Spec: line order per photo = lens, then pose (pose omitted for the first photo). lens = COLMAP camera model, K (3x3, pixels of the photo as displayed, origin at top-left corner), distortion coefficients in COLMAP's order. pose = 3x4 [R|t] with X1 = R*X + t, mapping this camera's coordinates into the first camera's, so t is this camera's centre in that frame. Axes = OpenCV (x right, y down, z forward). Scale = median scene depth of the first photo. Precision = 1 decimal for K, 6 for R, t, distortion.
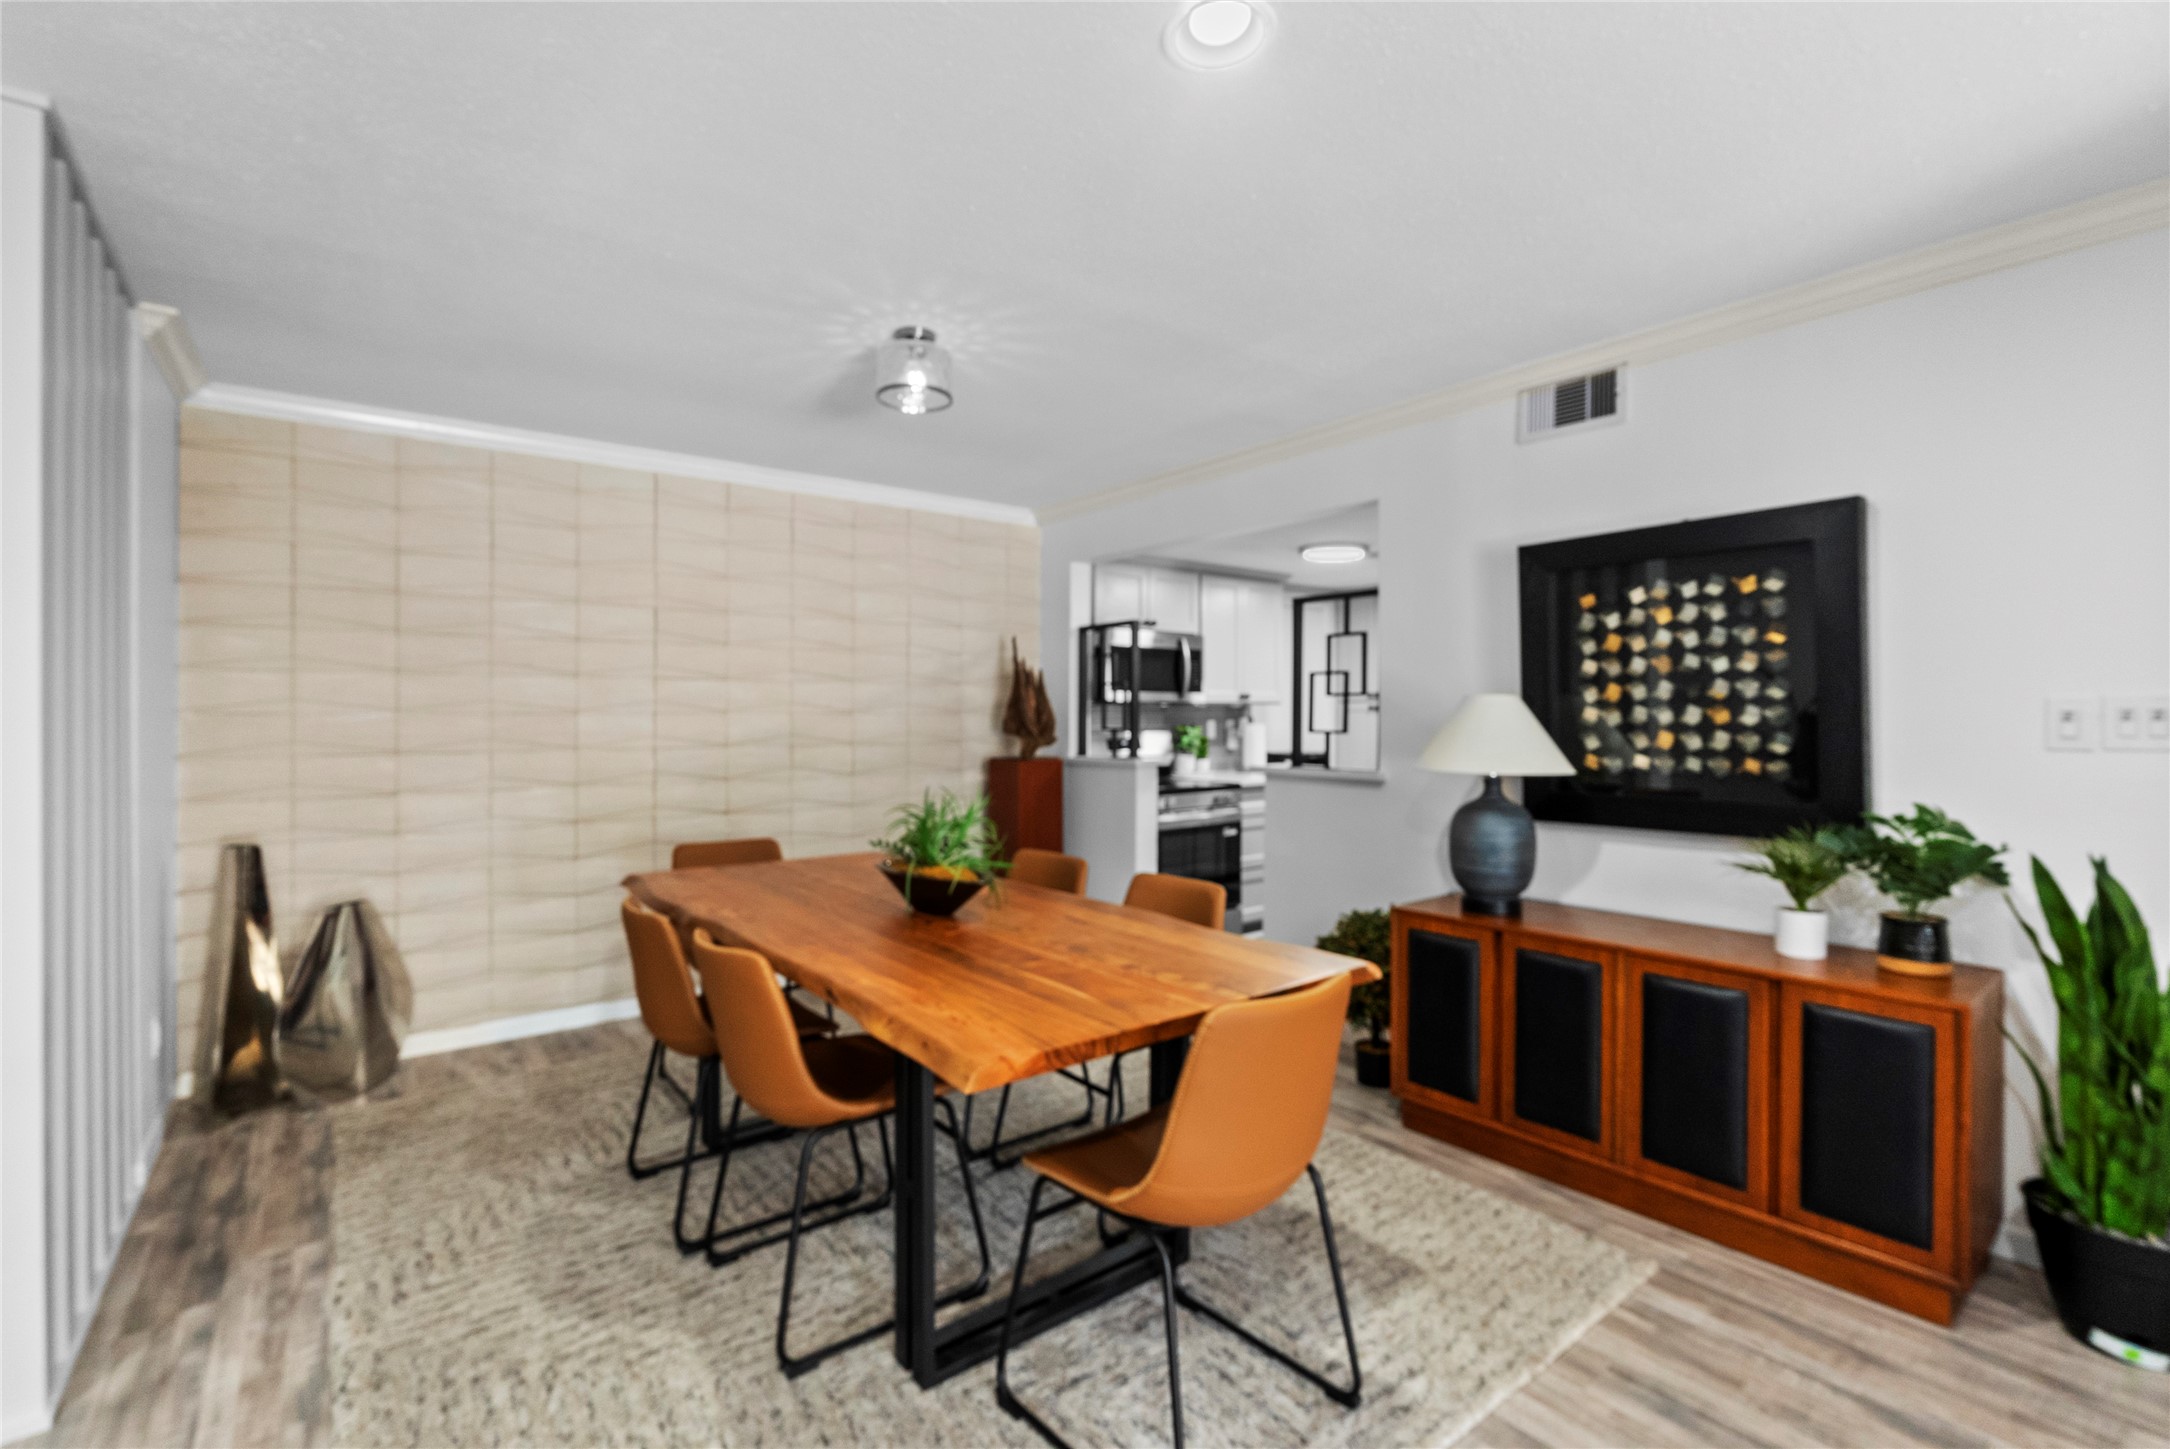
lens RADIAL K [[957.4, 0, 1089.8], [0, 957.4, 713.6], [0, 0, 1]] dist [-0.004479, -0.000025]
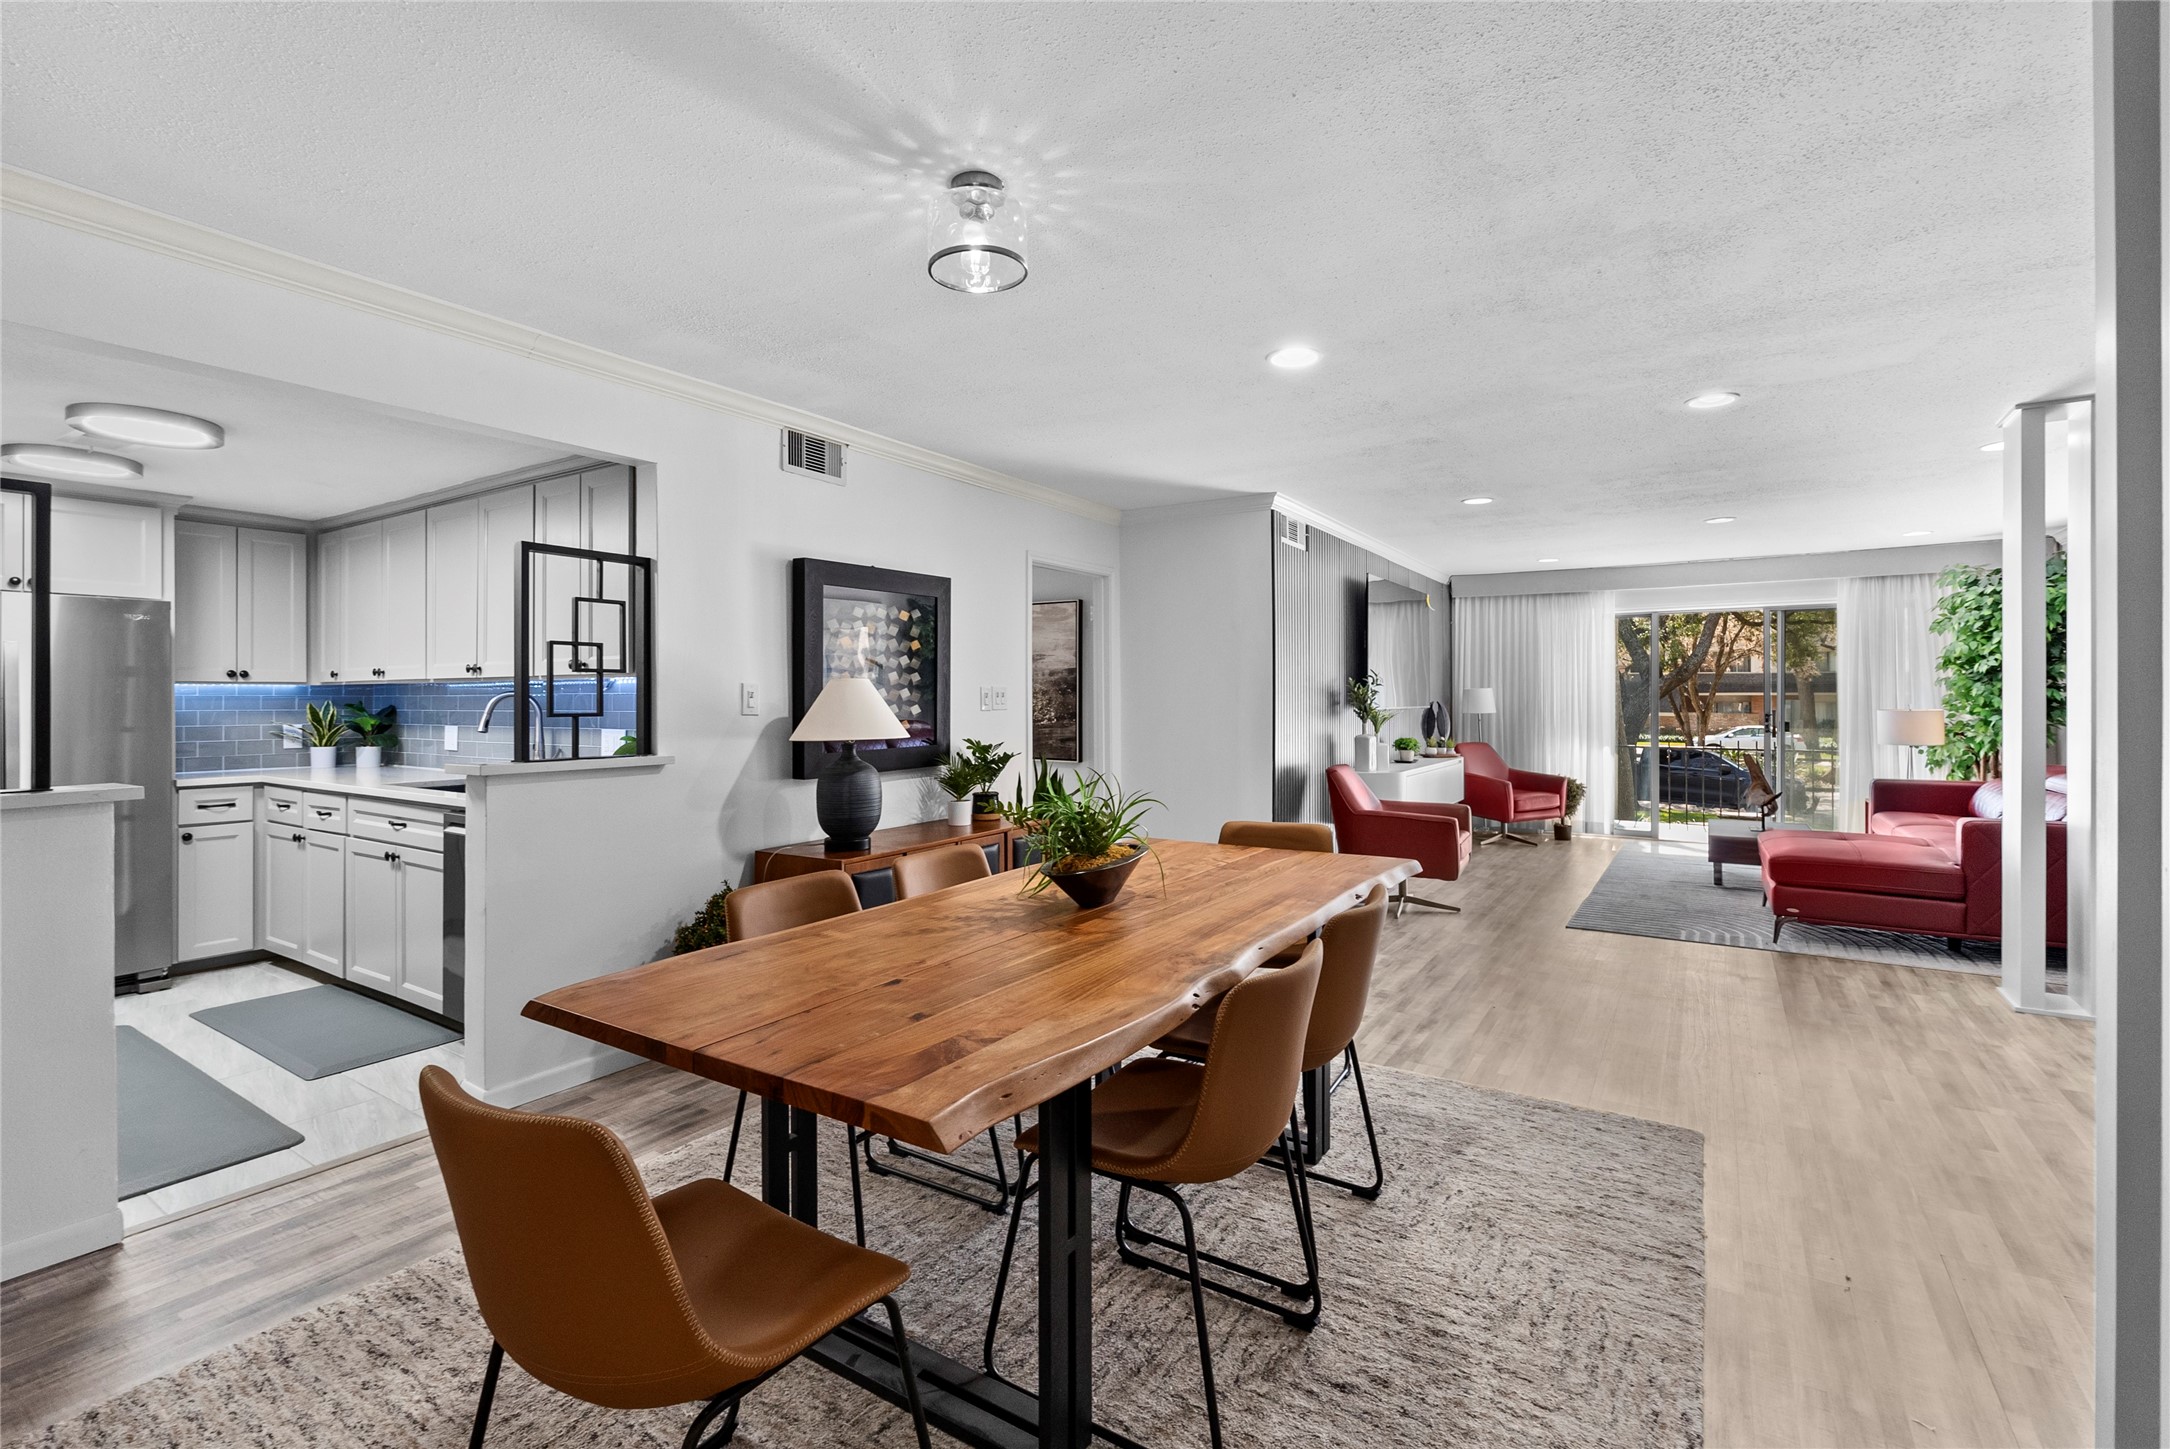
lens RADIAL K [[957.4, 0, 1079.8], [0, 957.4, 696.9], [0, 0, 1]] dist [-0.004479, -0.000025]
pose [[-0.321156, -0.000861, 0.947026, -0.682584], [0.003930, 0.999990, 0.002242, 0.003197], [-0.947018, 0.004442, -0.321149, 0.862851]]
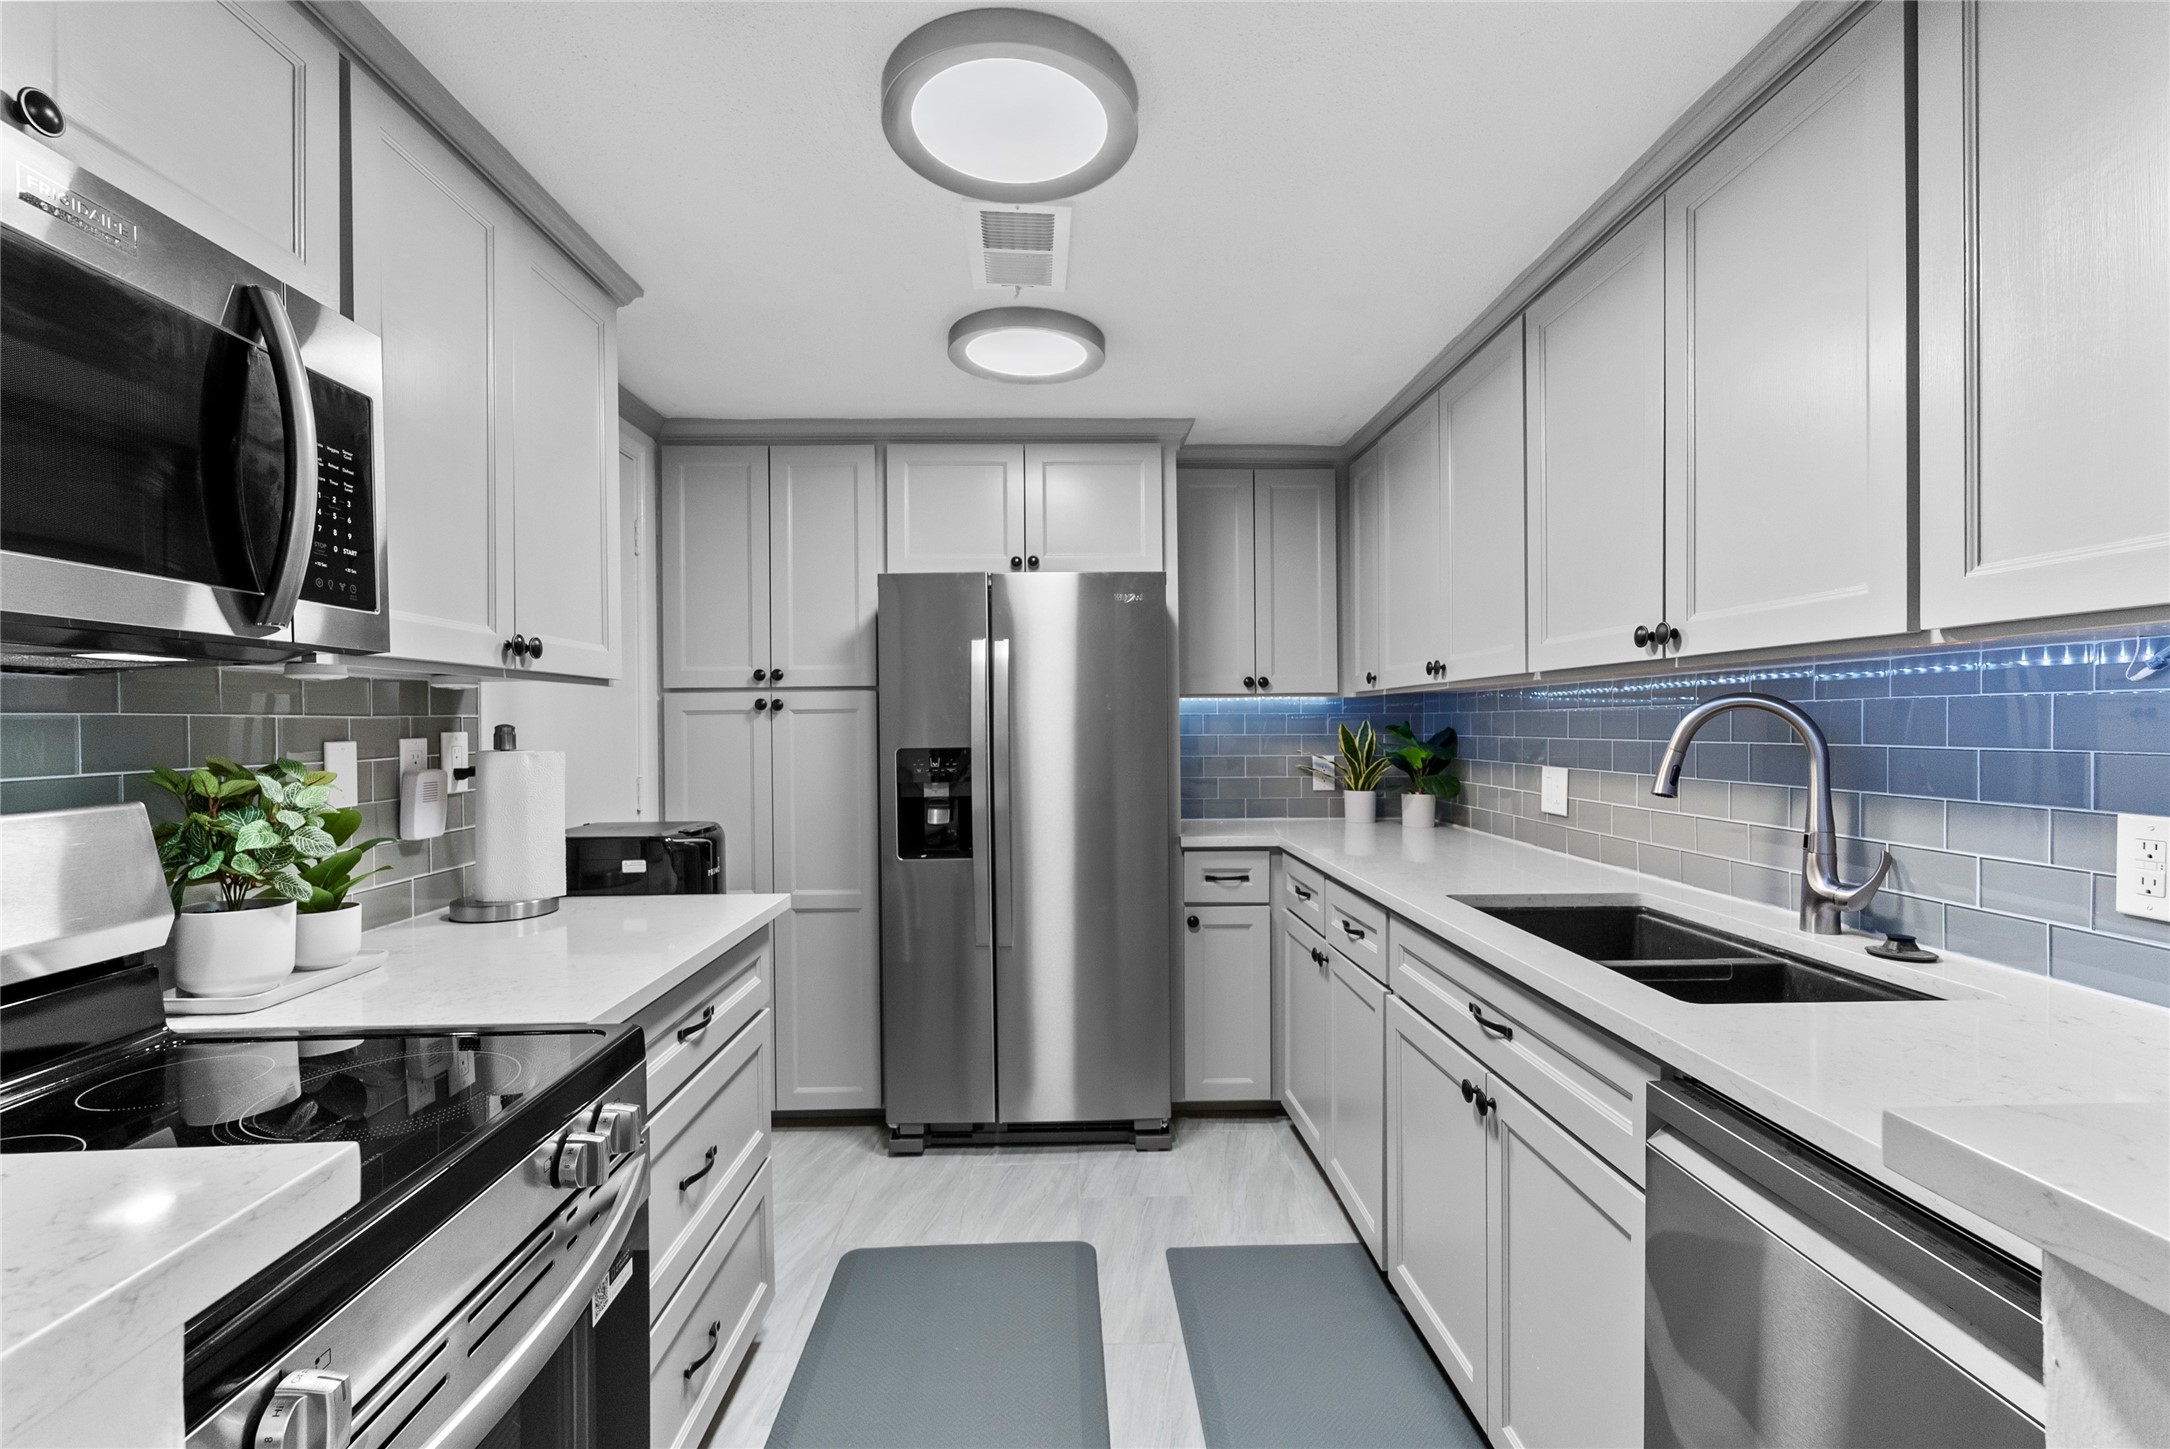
lens RADIAL K [[957.4, 0, 1087.7], [0, 957.4, 715.5], [0, 0, 1]] dist [-0.004479, -0.000025]
pose [[0.593895, -0.000270, 0.804543, 0.060475], [0.010708, 0.999914, -0.007569, 0.006564], [-0.804472, 0.013111, 0.593846, 1.112449]]
